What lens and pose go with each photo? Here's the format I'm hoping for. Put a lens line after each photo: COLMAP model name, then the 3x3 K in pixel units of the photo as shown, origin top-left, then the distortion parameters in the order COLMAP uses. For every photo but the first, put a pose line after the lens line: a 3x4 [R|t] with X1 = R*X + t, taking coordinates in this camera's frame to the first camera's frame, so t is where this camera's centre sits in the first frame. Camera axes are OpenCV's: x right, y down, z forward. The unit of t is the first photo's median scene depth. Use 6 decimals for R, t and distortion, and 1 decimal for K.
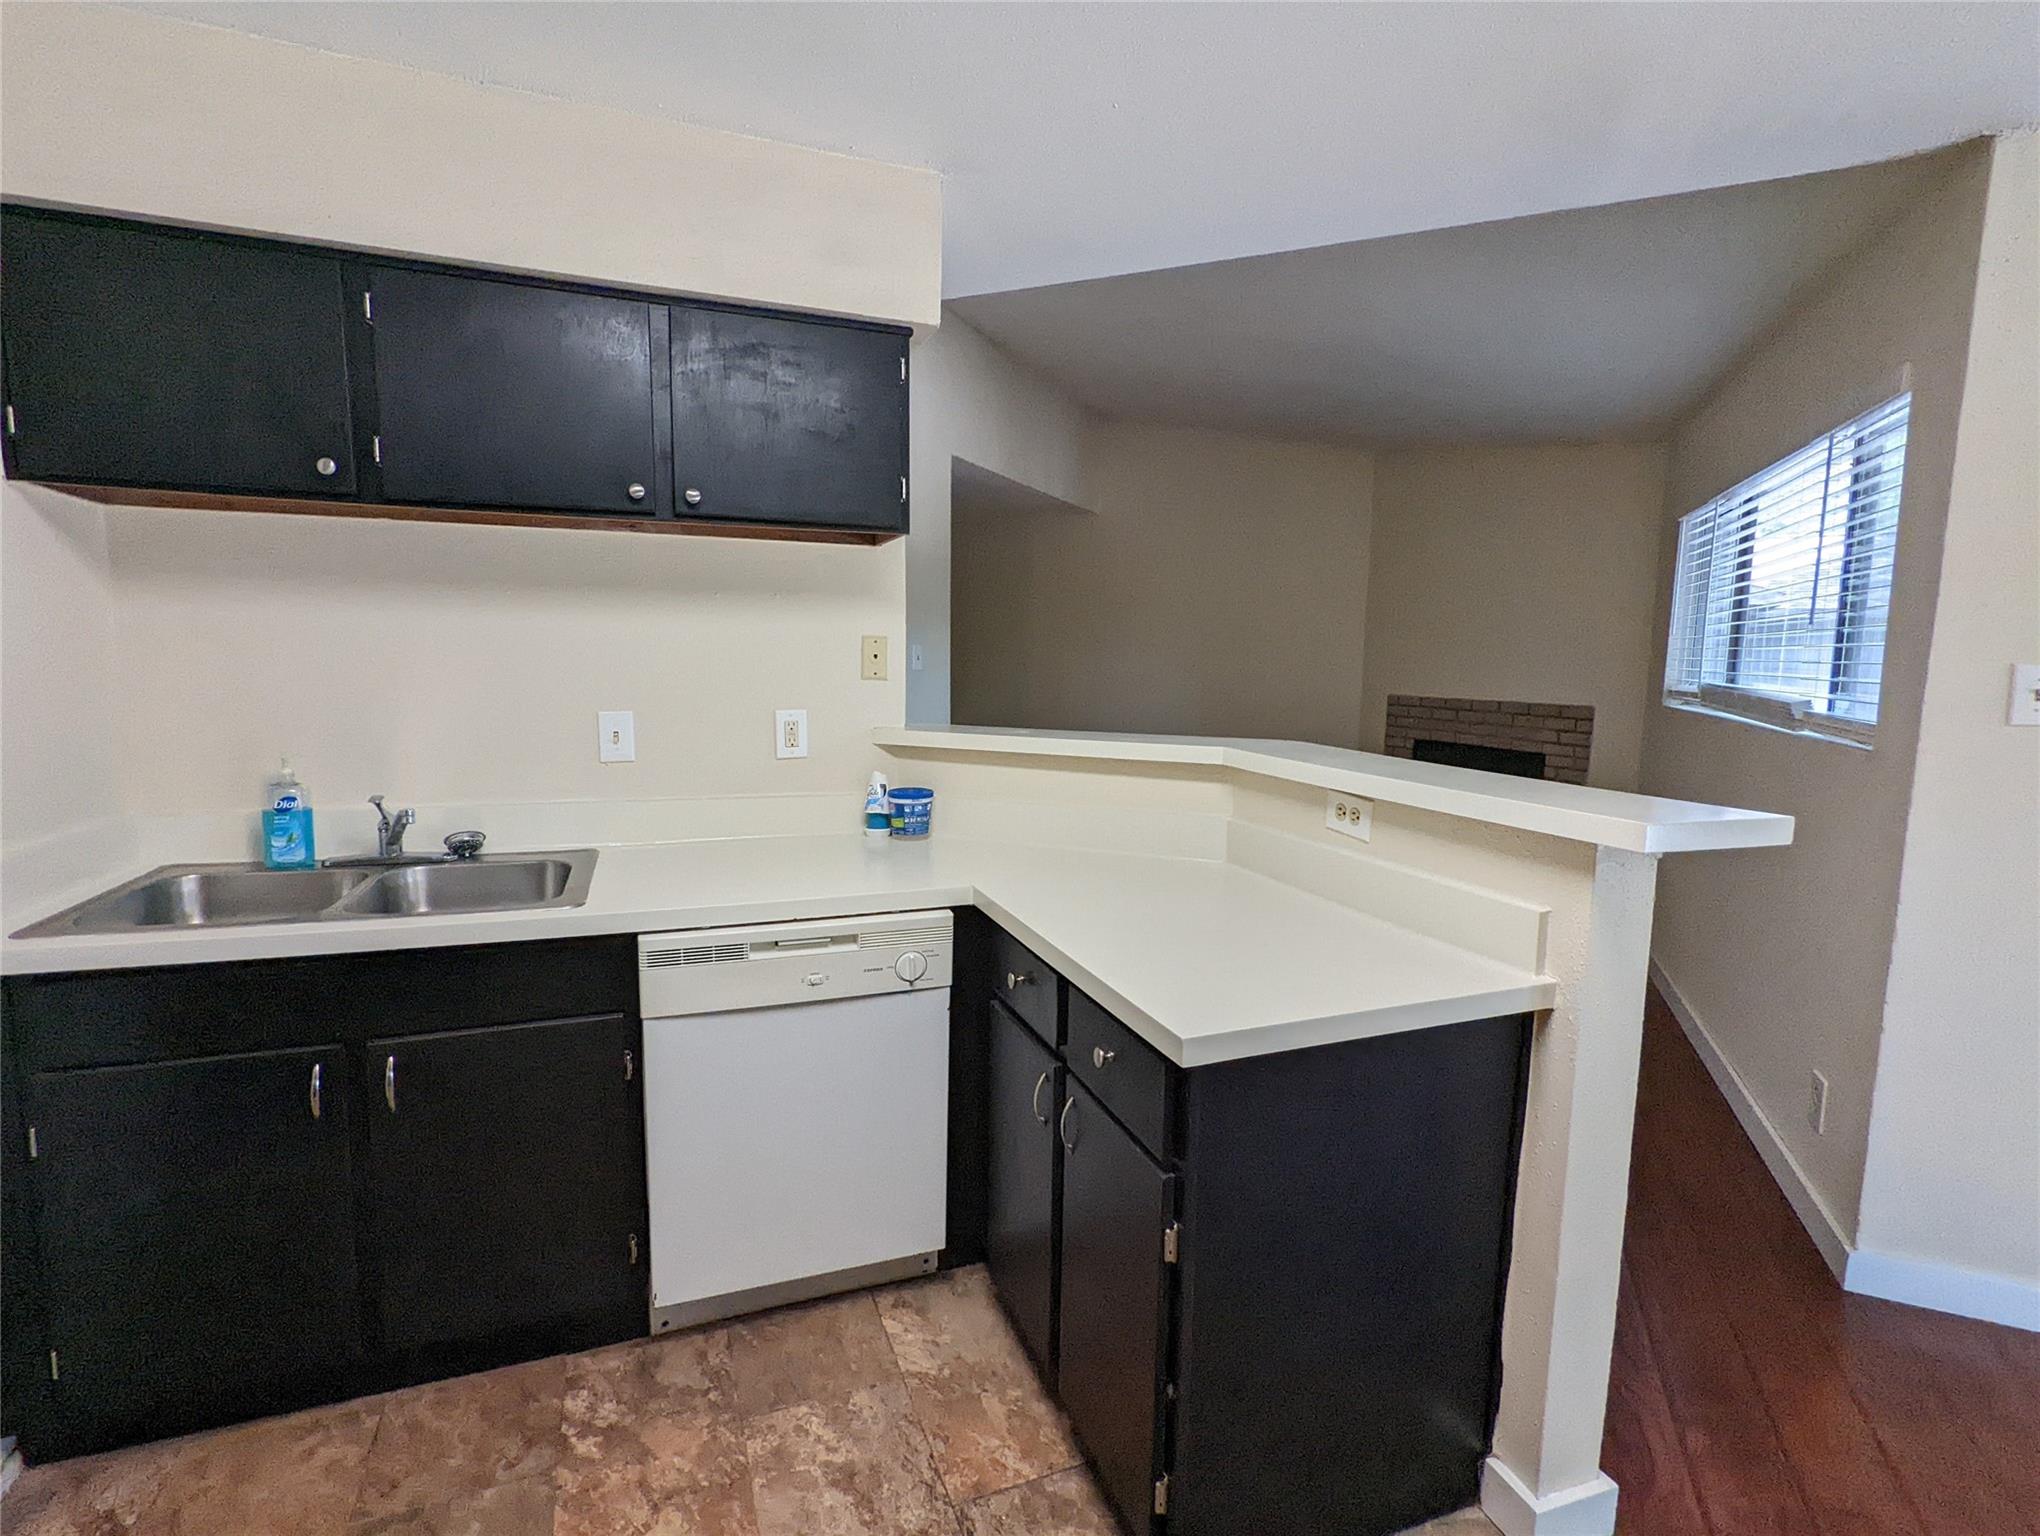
lens RADIAL K [[958.1, 0, 1020.0], [0, 958.1, 768.0], [0, 0, 1]] dist [0.000163, 0.000035]
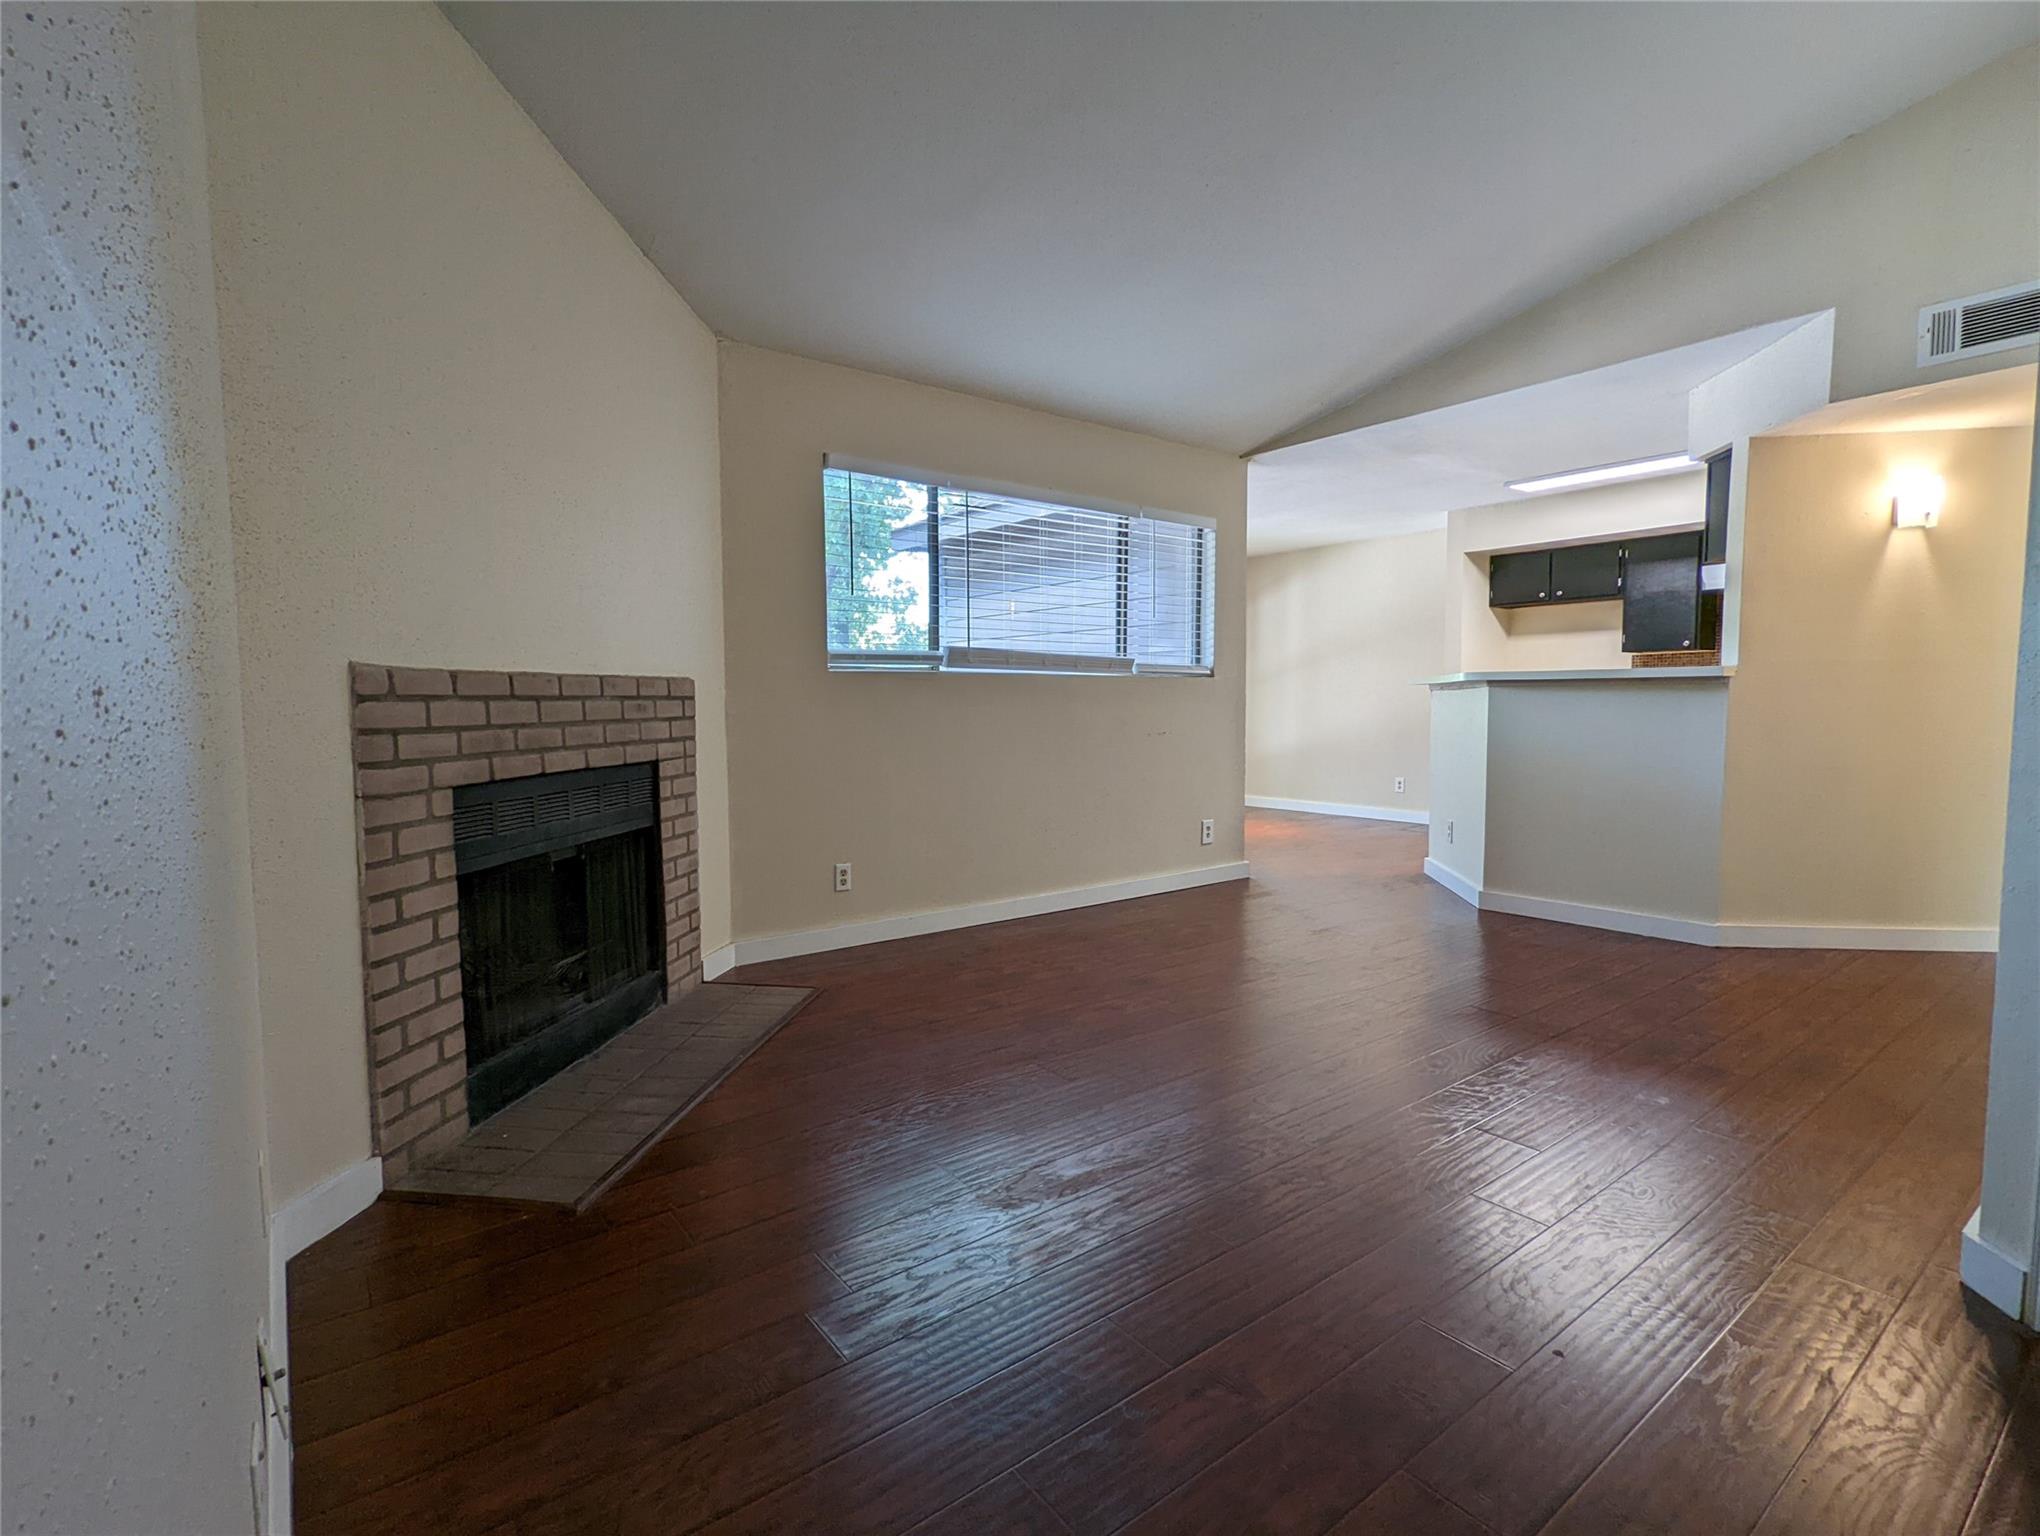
lens RADIAL K [[958.1, 0, 1020.0], [0, 958.1, 768.0], [0, 0, 1]] dist [0.000163, 0.000035]
pose [[-0.861663, -0.098618, 0.497806, 0.052077], [-0.002250, 0.981669, 0.190579, -0.108011], [-0.507475, 0.163095, -0.846090, 1.211679]]
